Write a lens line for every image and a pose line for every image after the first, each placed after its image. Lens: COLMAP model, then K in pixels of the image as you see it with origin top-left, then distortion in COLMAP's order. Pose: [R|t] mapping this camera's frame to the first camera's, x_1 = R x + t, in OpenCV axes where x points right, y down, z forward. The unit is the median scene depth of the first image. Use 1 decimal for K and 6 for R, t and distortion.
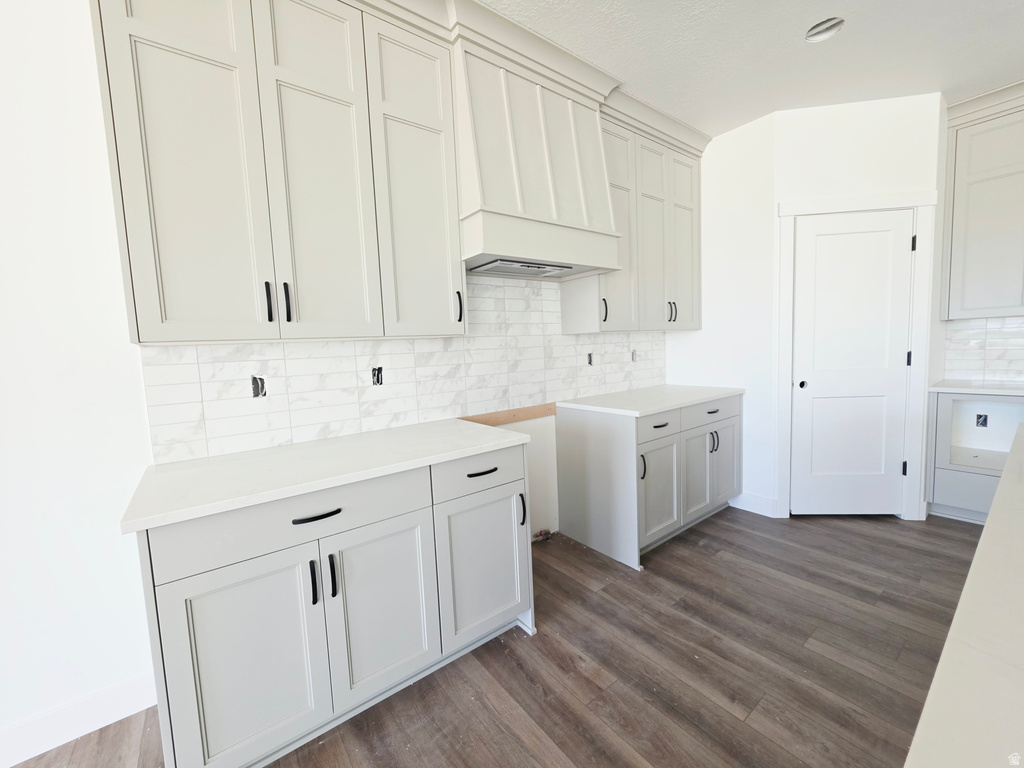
lens RADIAL K [[408.4, 0, 510.3], [0, 408.4, 379.4], [0, 0, 1]] dist [-0.006816, 0.001731]
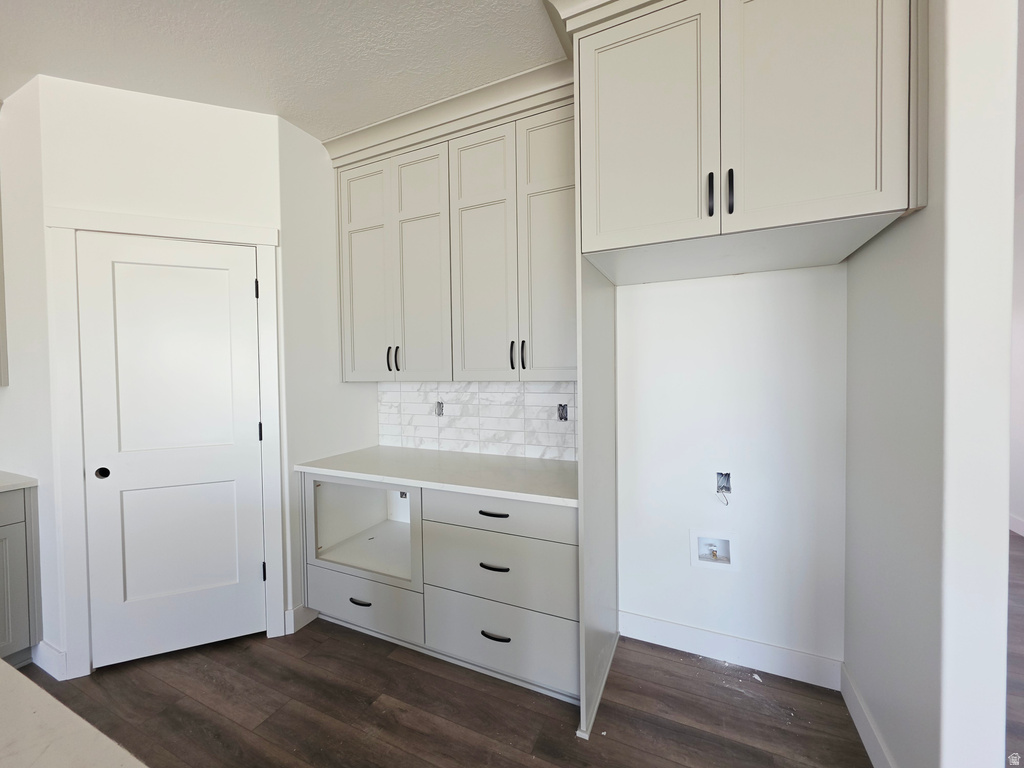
lens RADIAL K [[408.4, 0, 509.9], [0, 408.4, 380.0], [0, 0, 1]] dist [-0.006816, 0.001731]
pose [[0.881041, 0.020657, 0.472588, 1.229896], [0.014025, 0.997466, -0.069746, -0.106949], [-0.472831, 0.068077, 0.878519, 0.076125]]
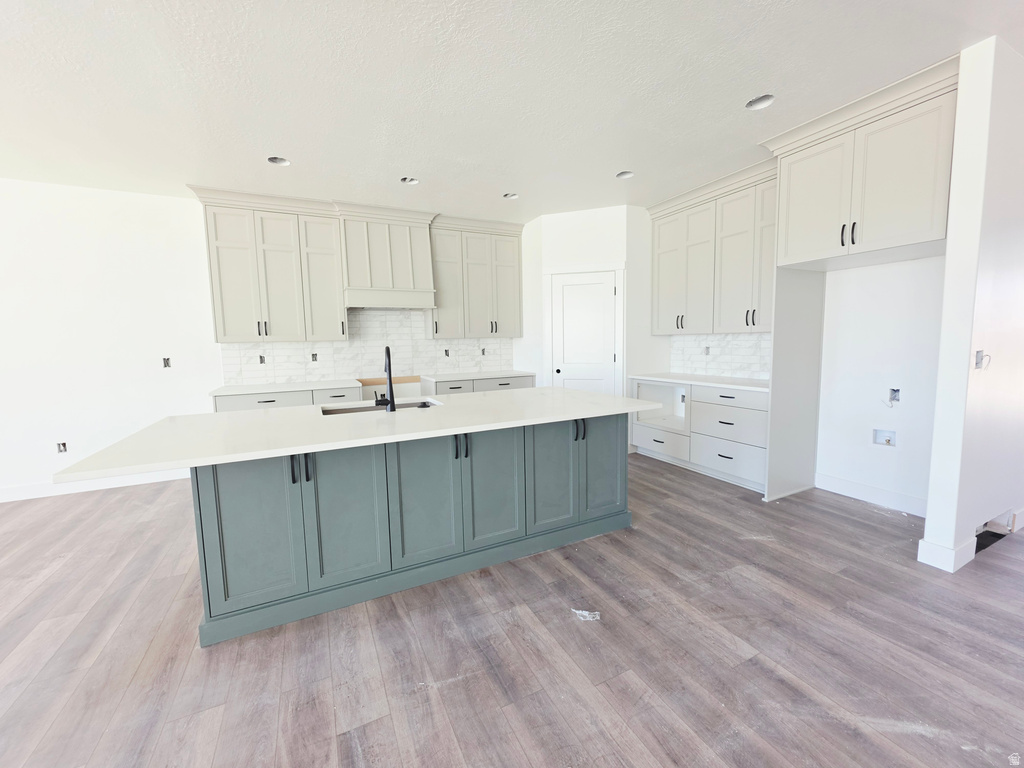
lens RADIAL K [[408.4, 0, 511.4], [0, 408.4, 380.5], [0, 0, 1]] dist [-0.006816, 0.001731]
pose [[0.982701, 0.041157, -0.180569, 1.034273], [-0.037266, 0.998995, 0.024894, 0.020274], [0.181412, -0.017734, 0.983247, -0.917899]]
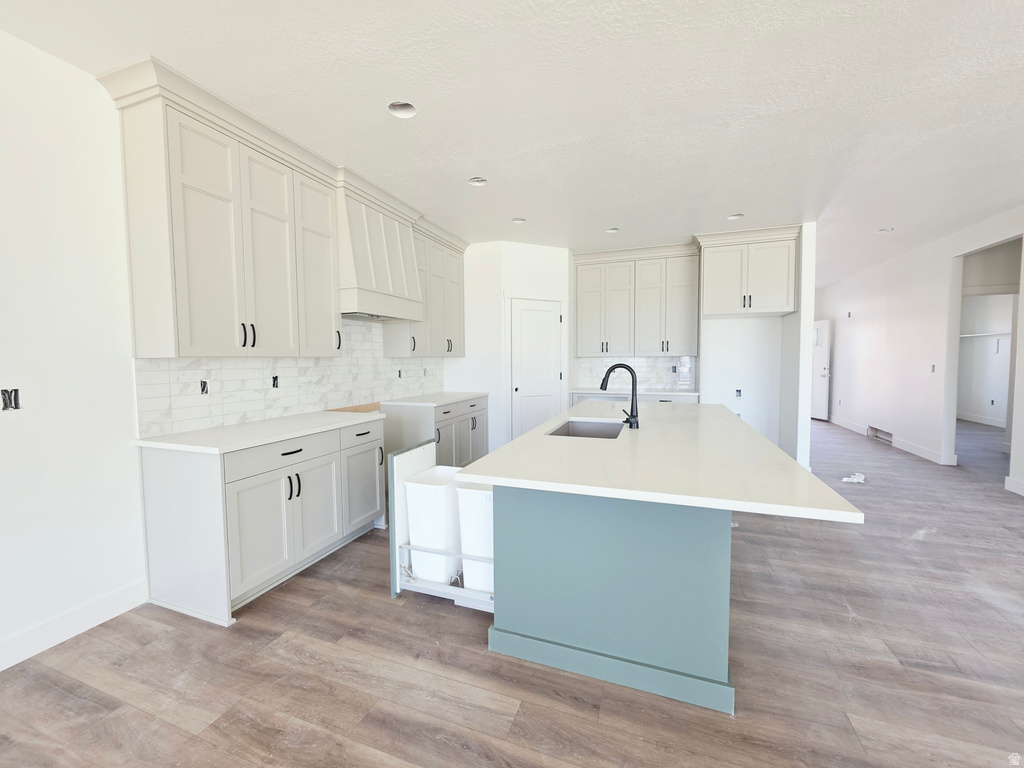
lens RADIAL K [[408.4, 0, 510.4], [0, 408.4, 380.8], [0, 0, 1]] dist [-0.006816, 0.001731]
pose [[0.840857, 0.007129, 0.541210, -0.362015], [0.015731, 0.999169, -0.037602, 0.051039], [-0.541028, 0.040132, 0.840046, -0.643751]]
